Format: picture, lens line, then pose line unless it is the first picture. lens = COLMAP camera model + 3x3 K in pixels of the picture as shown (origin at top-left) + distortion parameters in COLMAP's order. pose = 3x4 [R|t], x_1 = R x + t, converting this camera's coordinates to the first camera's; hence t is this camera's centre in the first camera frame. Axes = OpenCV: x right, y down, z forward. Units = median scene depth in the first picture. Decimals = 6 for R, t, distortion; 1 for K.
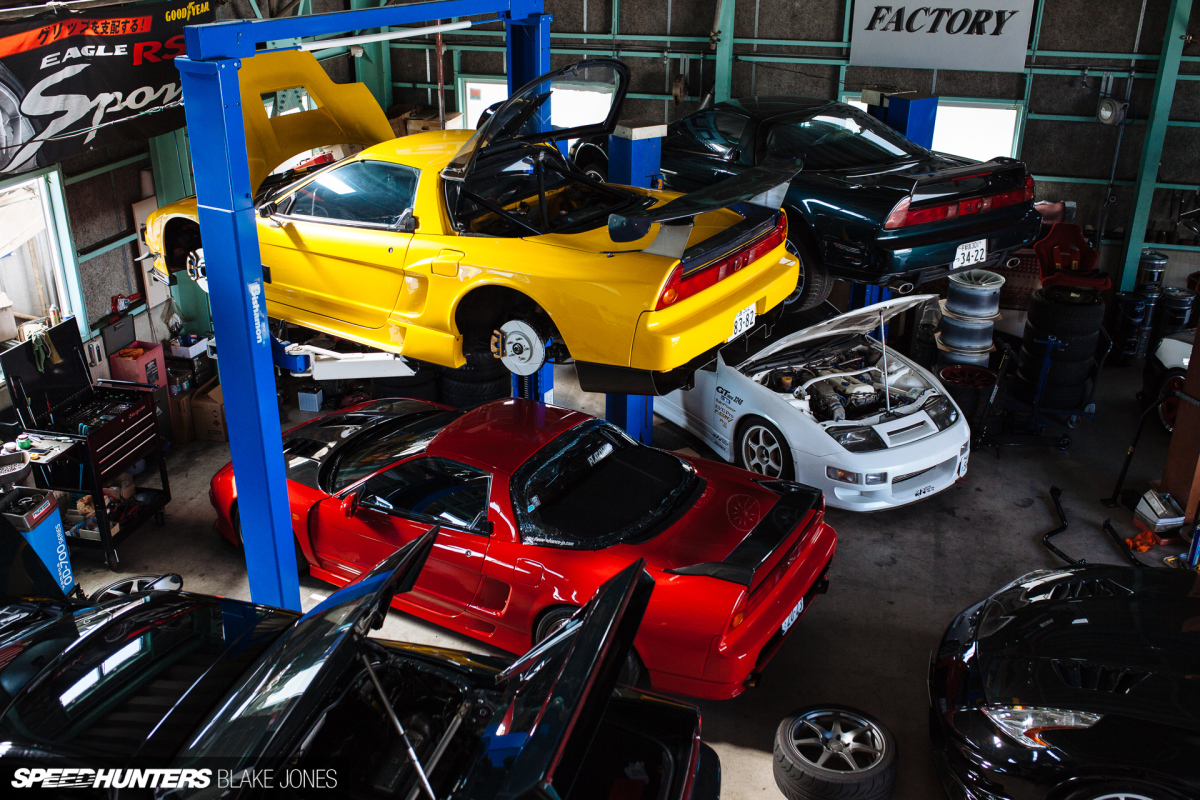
lens RADIAL K [[1167.1, 0, 591.9], [0, 1167.1, 397.6], [0, 0, 1]] dist [-0.070193, 0.118778]
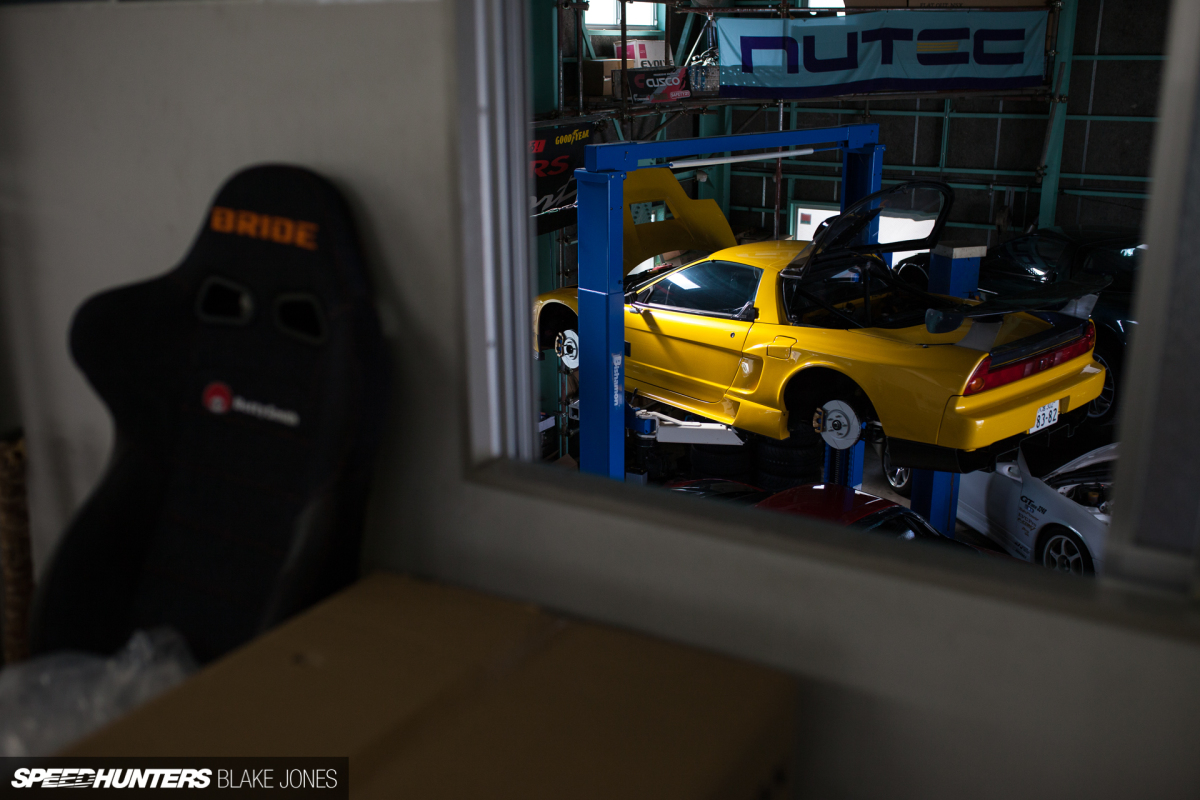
lens RADIAL K [[1167.1, 0, 591.9], [0, 1167.1, 397.6], [0, 0, 1]] dist [-0.070193, 0.118778]
pose [[0.963550, 0.068138, -0.258707, -0.001313], [-0.096431, 0.990475, -0.098283, 0.059062], [0.249546, 0.119648, 0.960943, -0.142208]]
